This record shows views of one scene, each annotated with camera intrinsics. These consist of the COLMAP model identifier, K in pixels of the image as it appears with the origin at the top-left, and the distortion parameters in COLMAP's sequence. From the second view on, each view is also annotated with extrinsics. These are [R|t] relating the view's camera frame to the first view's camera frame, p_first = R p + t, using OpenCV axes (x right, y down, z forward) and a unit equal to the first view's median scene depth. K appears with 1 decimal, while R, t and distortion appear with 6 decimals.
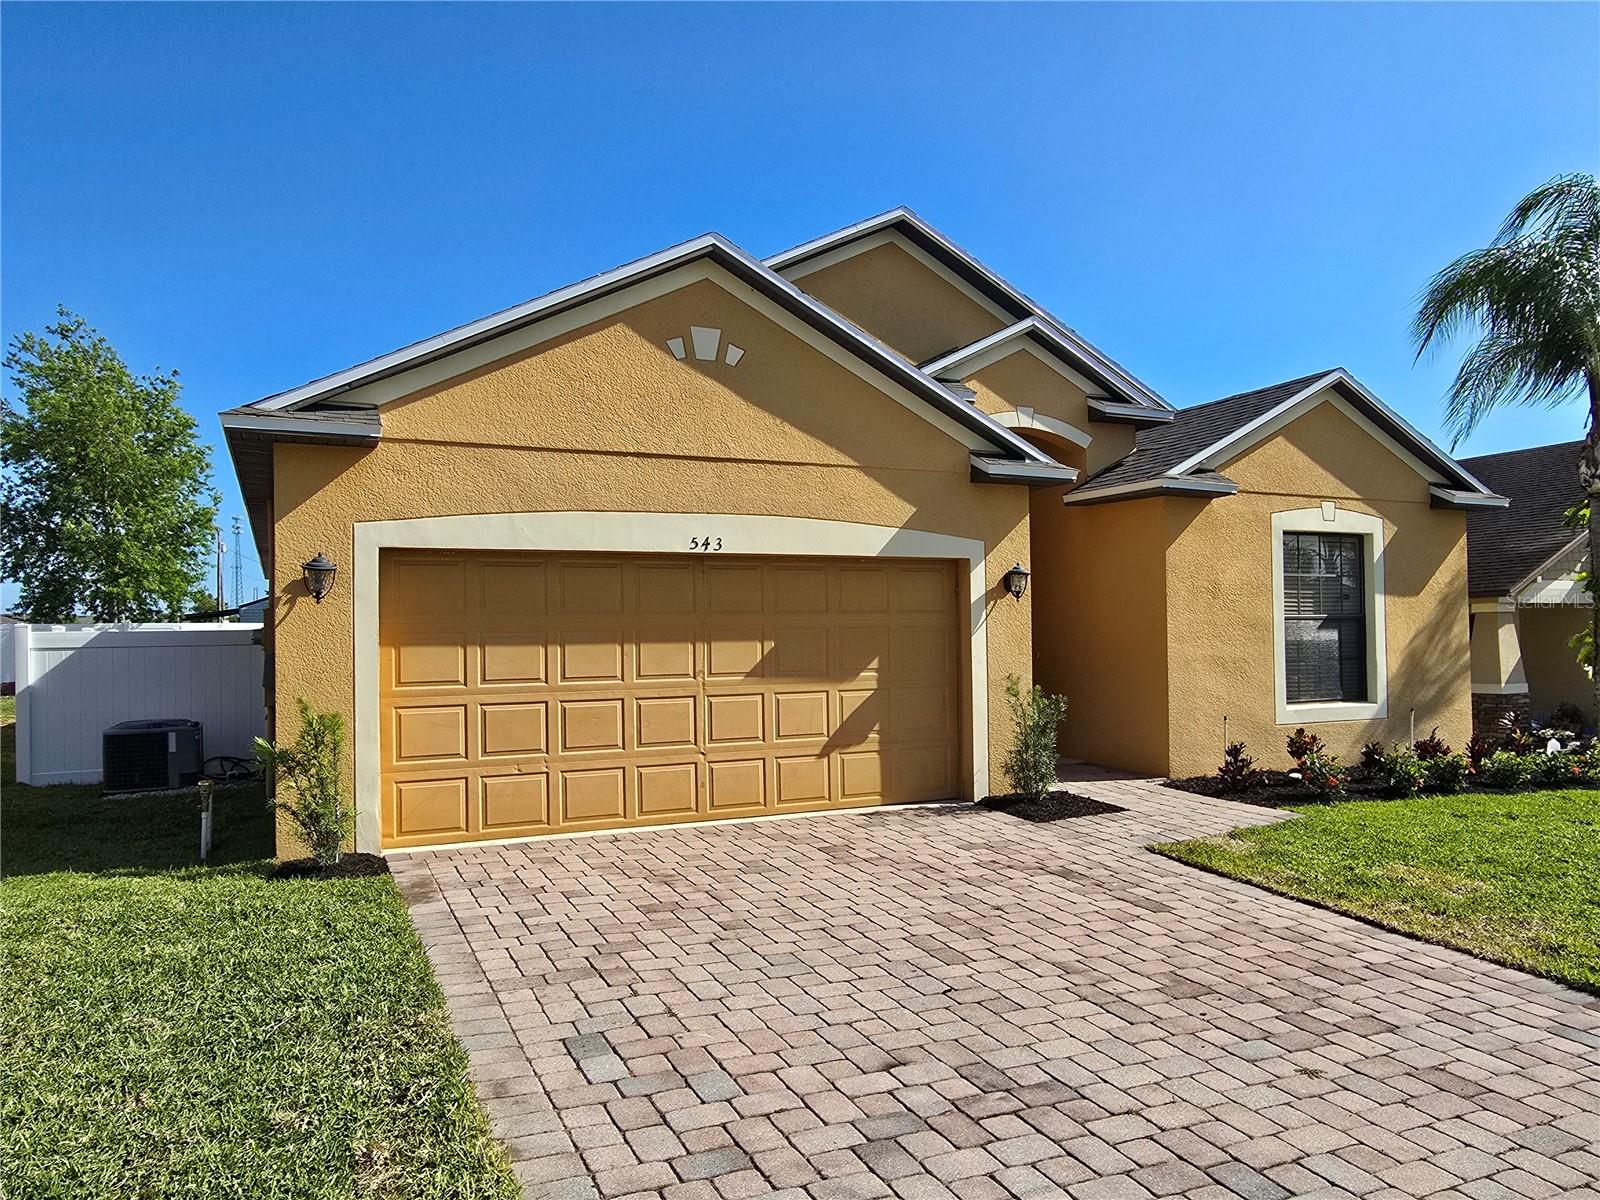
lens RADIAL K [[1091.7, 0, 806.9], [0, 1091.7, 609.5], [0, 0, 1]] dist [-0.005061, 0.003199]
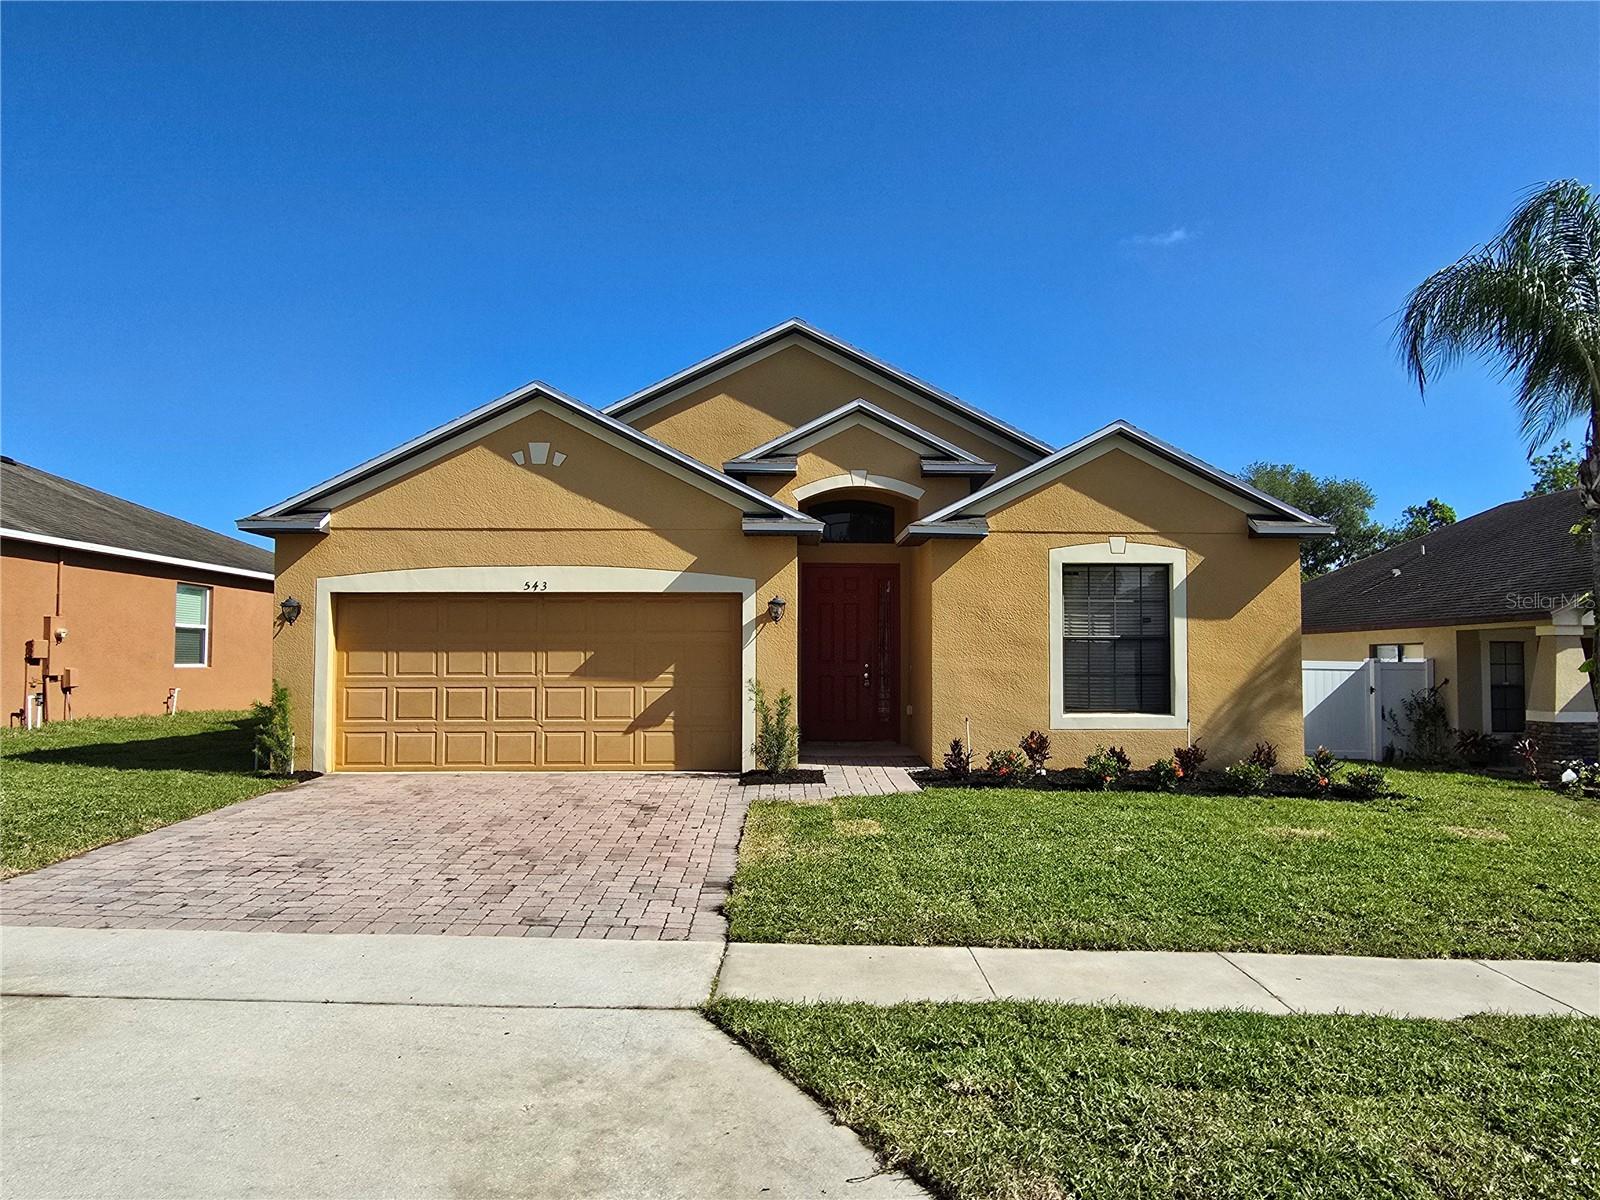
lens RADIAL K [[1091.7, 0, 806.9], [0, 1091.7, 609.5], [0, 0, 1]] dist [-0.005061, 0.003199]
pose [[0.919357, -0.004346, -0.393399, 0.791763], [-0.002820, 0.999840, -0.017636, -0.002139], [0.393413, 0.017323, 0.919198, -0.223011]]
